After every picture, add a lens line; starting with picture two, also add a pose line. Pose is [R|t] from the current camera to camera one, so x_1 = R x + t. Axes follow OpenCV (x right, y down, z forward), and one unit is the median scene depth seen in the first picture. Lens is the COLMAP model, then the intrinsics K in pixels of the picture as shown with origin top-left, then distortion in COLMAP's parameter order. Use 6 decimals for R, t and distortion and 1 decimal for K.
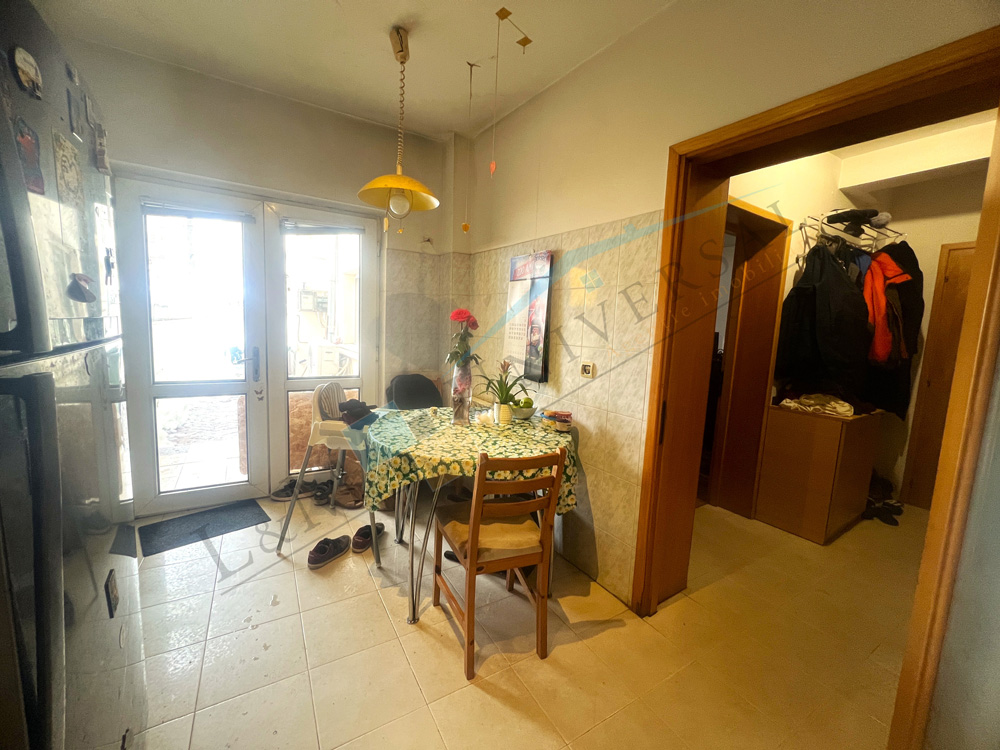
lens RADIAL K [[402.9, 0, 499.5], [0, 402.9, 371.0], [0, 0, 1]] dist [-0.000236, 0.000407]
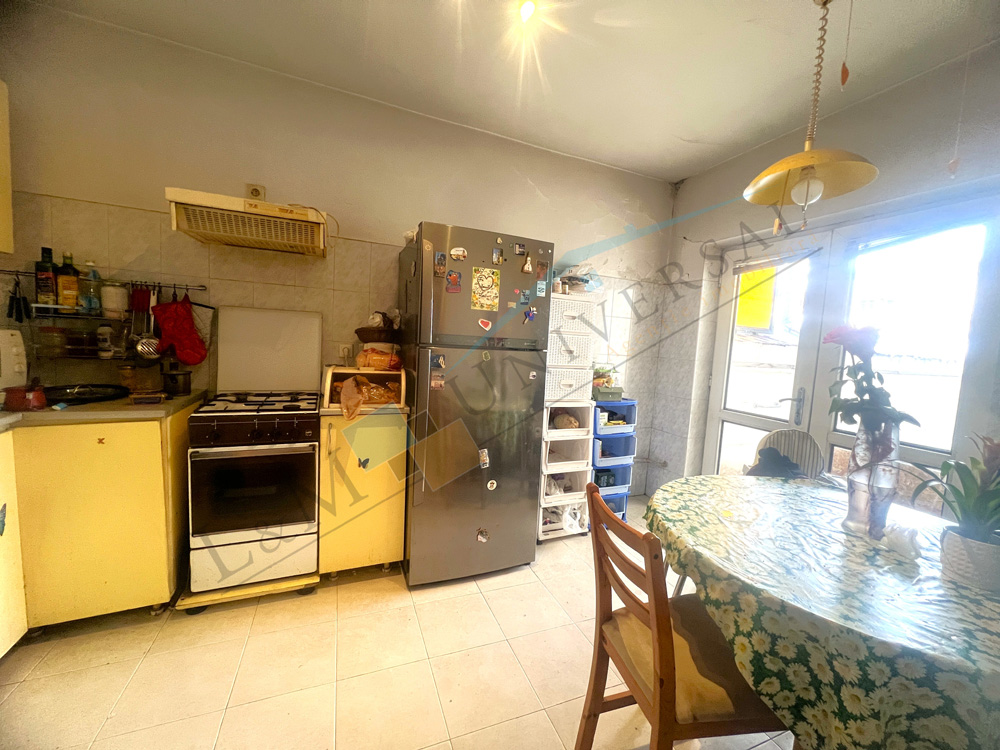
lens RADIAL K [[394.4, 0, 497.9], [0, 394.4, 374.3], [0, 0, 1]] dist [-0.000836, 0.000002]
pose [[-0.161199, 0.032361, -0.986391, 0.598441], [-0.170389, 0.983542, 0.060113, -0.033209], [0.972102, 0.177760, -0.153032, 0.650270]]
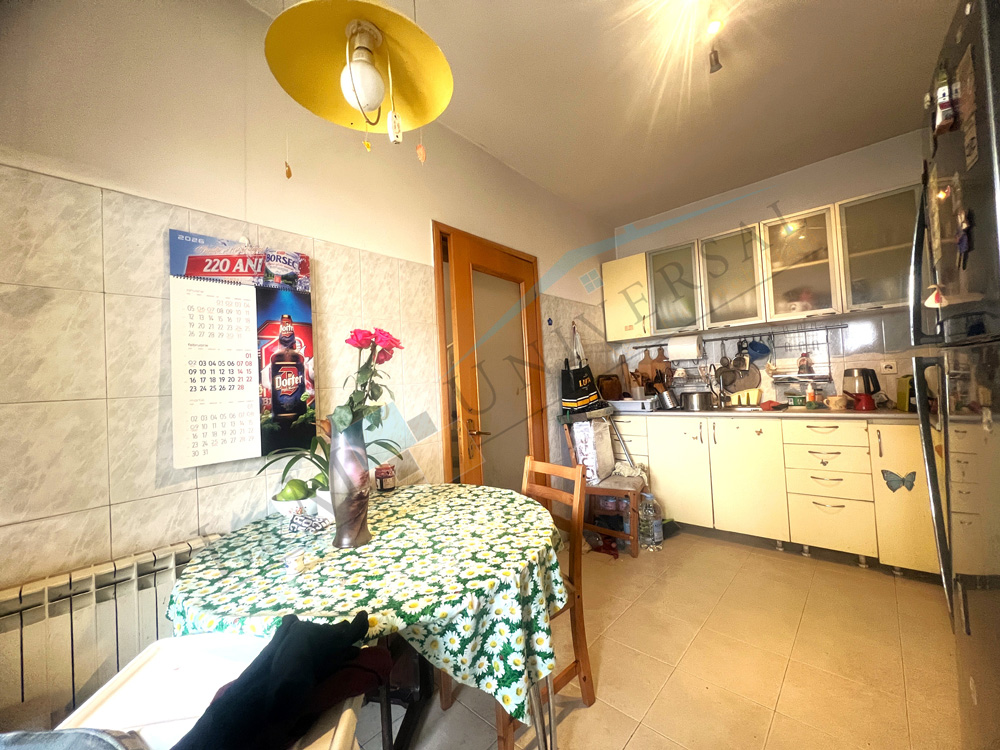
lens RADIAL K [[402.9, 0, 499.5], [0, 402.9, 371.0], [0, 0, 1]] dist [-0.000236, 0.000407]
pose [[-0.277728, -0.008215, 0.960625, -0.767375], [0.149395, 0.987428, 0.051636, -0.105124], [-0.948972, 0.157854, -0.273009, 1.083005]]
